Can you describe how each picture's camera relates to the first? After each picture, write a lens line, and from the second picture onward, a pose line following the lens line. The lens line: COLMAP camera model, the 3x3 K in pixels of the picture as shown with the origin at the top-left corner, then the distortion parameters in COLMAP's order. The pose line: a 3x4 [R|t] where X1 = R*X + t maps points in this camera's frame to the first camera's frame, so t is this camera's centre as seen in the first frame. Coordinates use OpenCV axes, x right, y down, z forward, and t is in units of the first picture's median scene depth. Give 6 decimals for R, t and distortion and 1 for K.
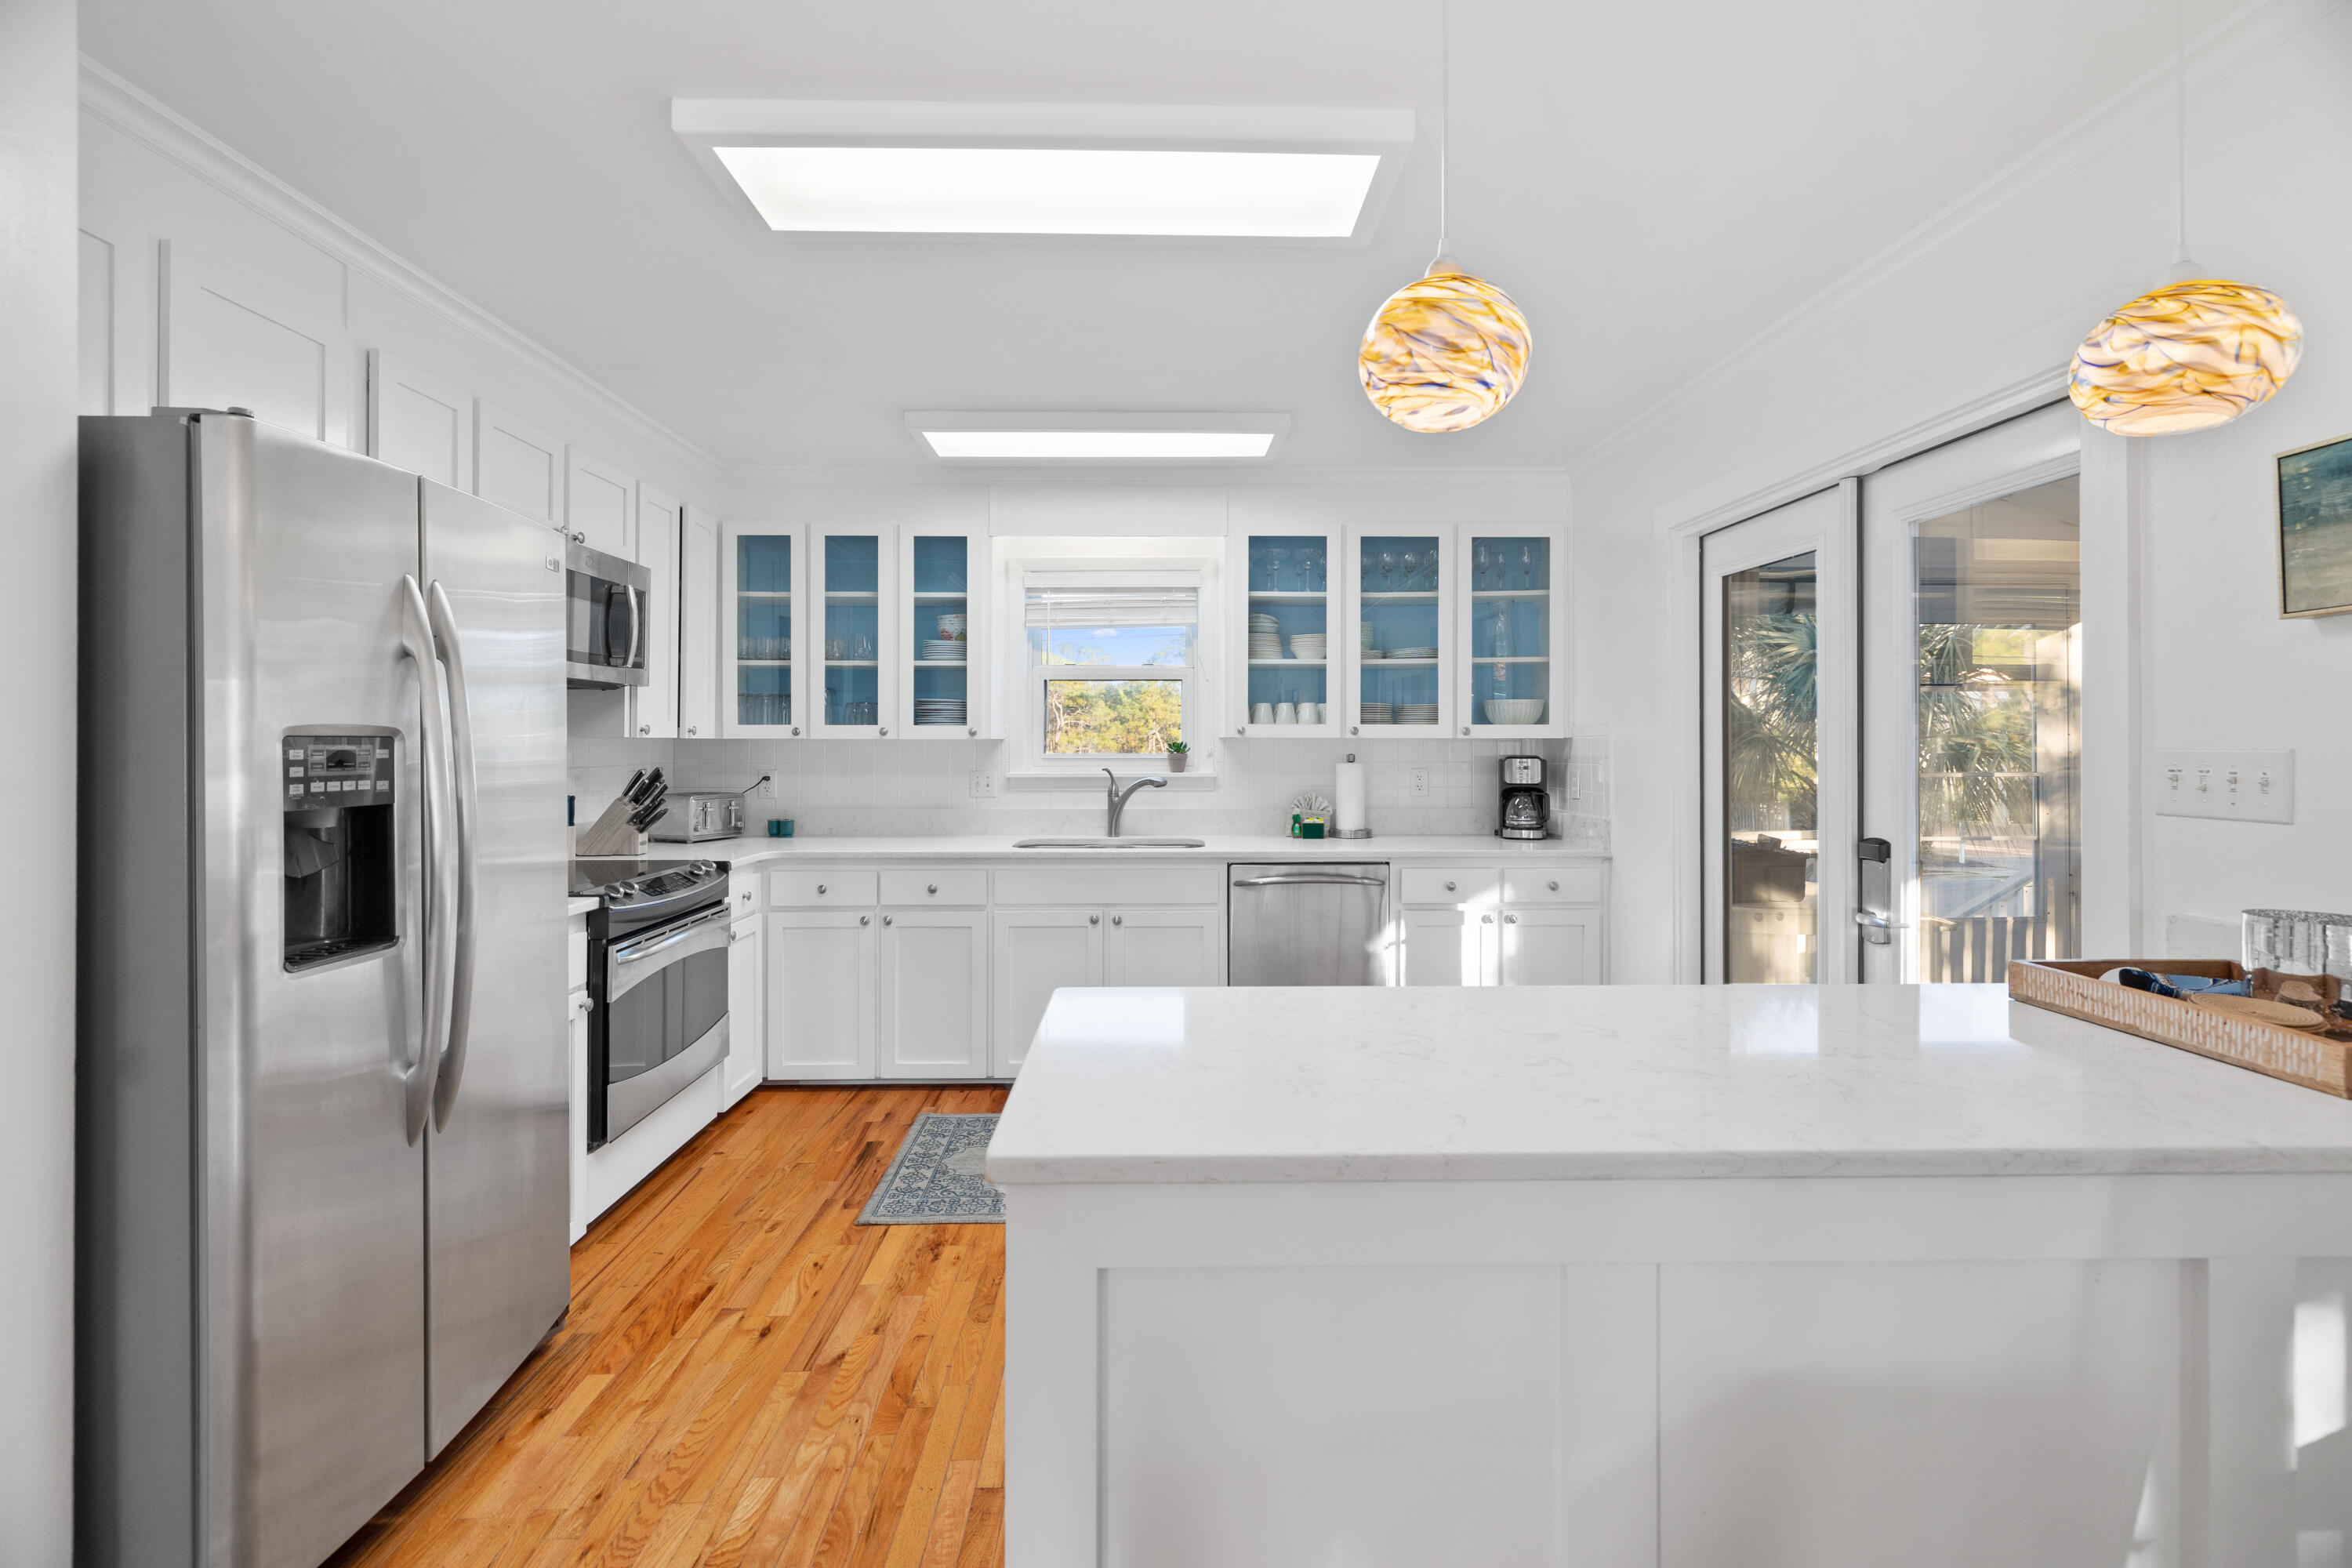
lens RADIAL K [[992.0, 0, 1191.3], [0, 992.0, 748.8], [0, 0, 1]] dist [0.002126, 0.000307]
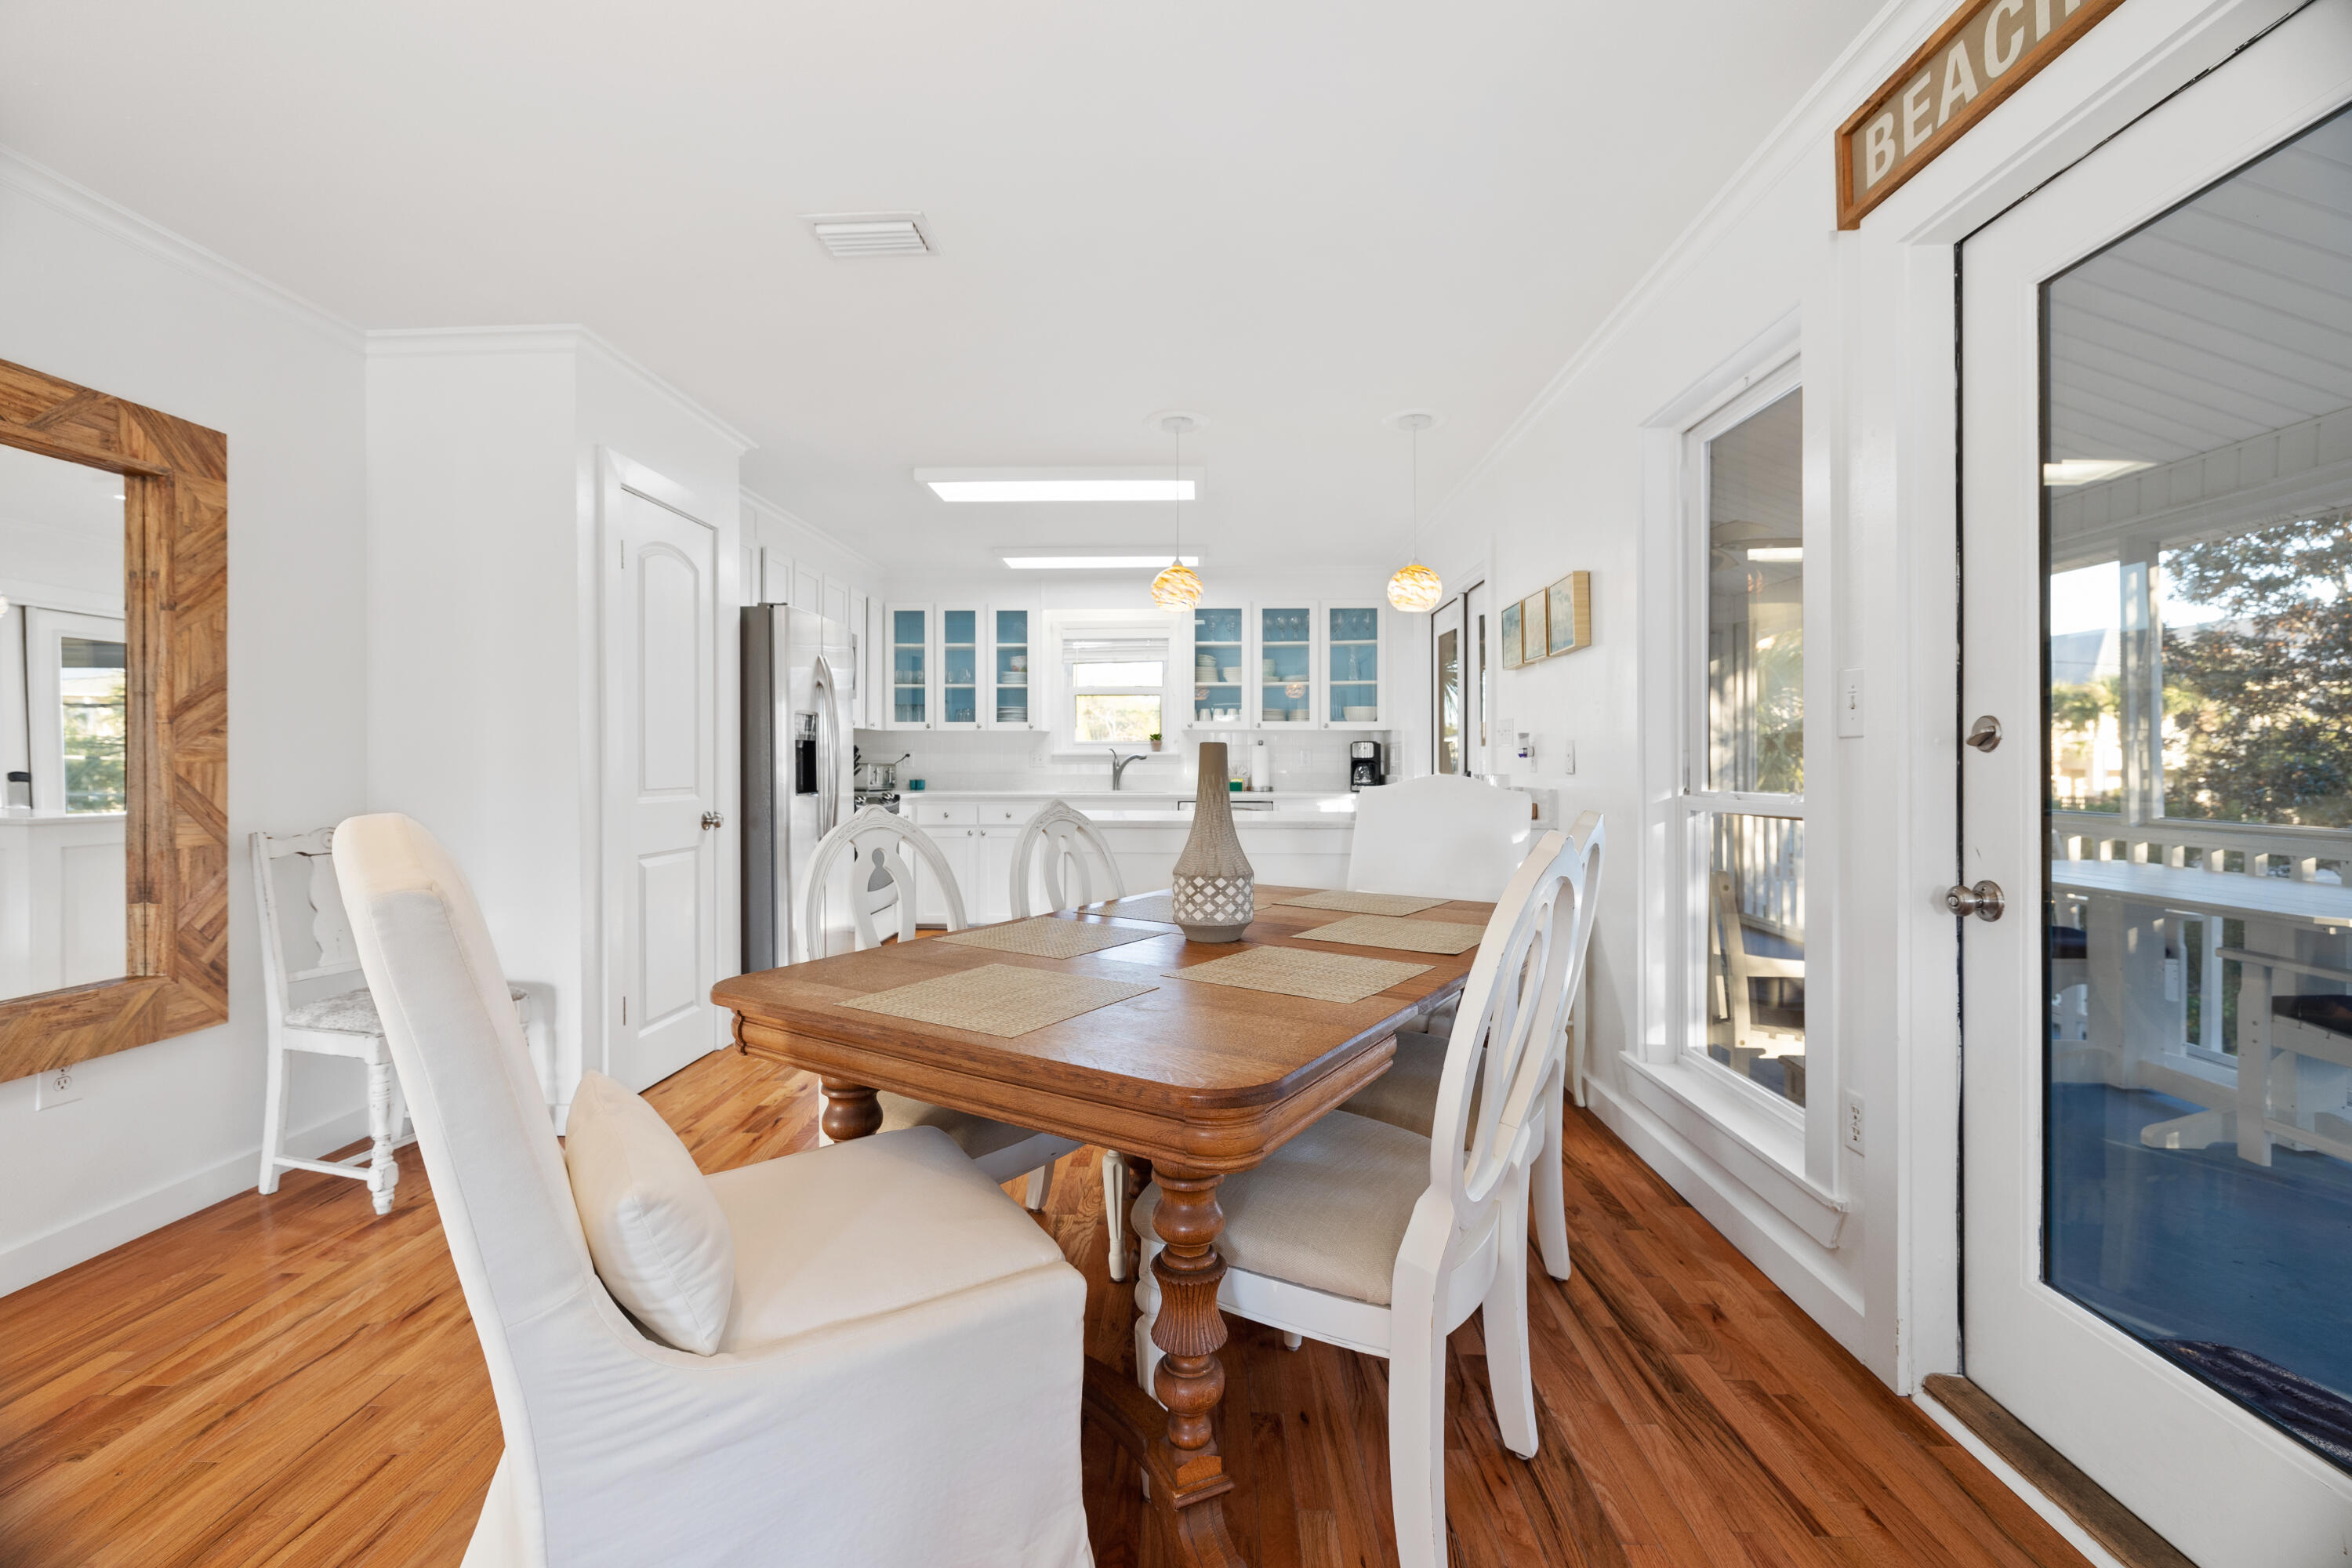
lens RADIAL K [[992.0, 0, 1178.4], [0, 992.0, 772.4], [0, 0, 1]] dist [0.002126, 0.000307]
pose [[0.998190, 0.001508, -0.060127, 0.130479], [-0.001050, 0.999970, 0.007654, 0.047945], [0.060137, -0.007577, 0.998161, -0.664001]]
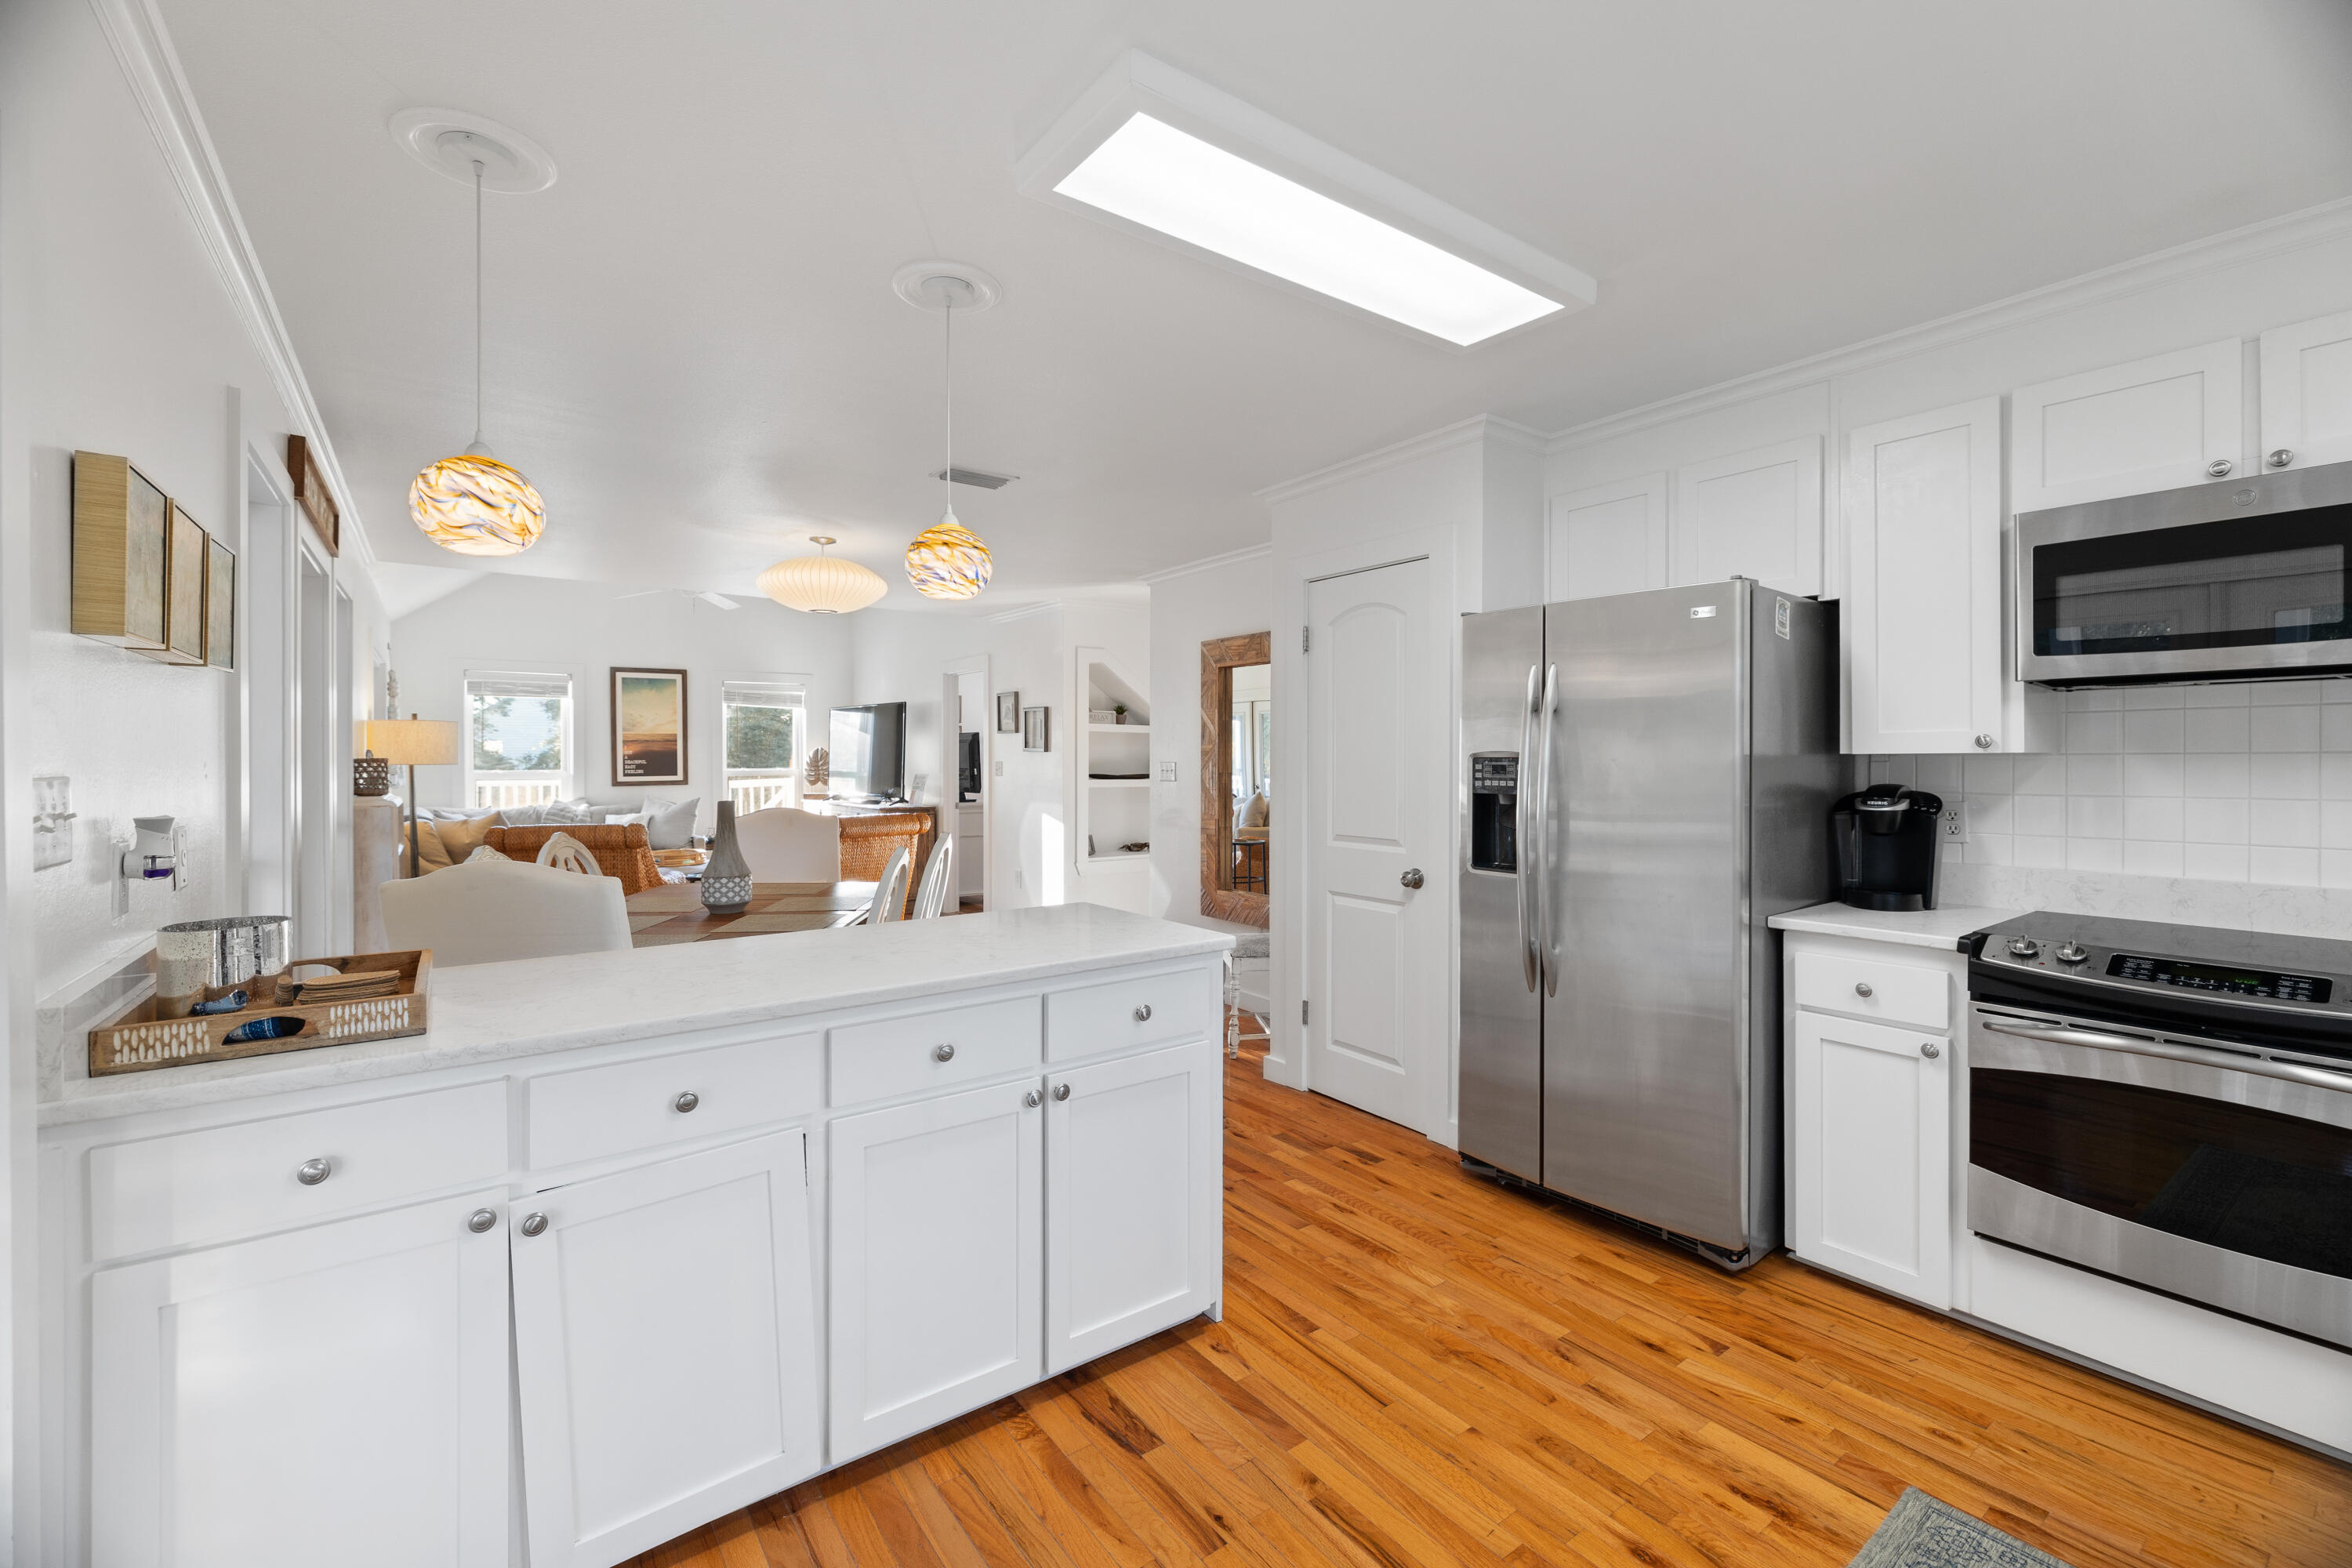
lens RADIAL K [[992.0, 0, 1176.4], [0, 992.0, 762.1], [0, 0, 1]] dist [0.002126, 0.000307]
pose [[-0.821774, -0.000964, -0.569813, 0.304617], [-0.004609, 0.999977, 0.004955, -0.004209], [0.569796, 0.006698, -0.821759, 0.868622]]
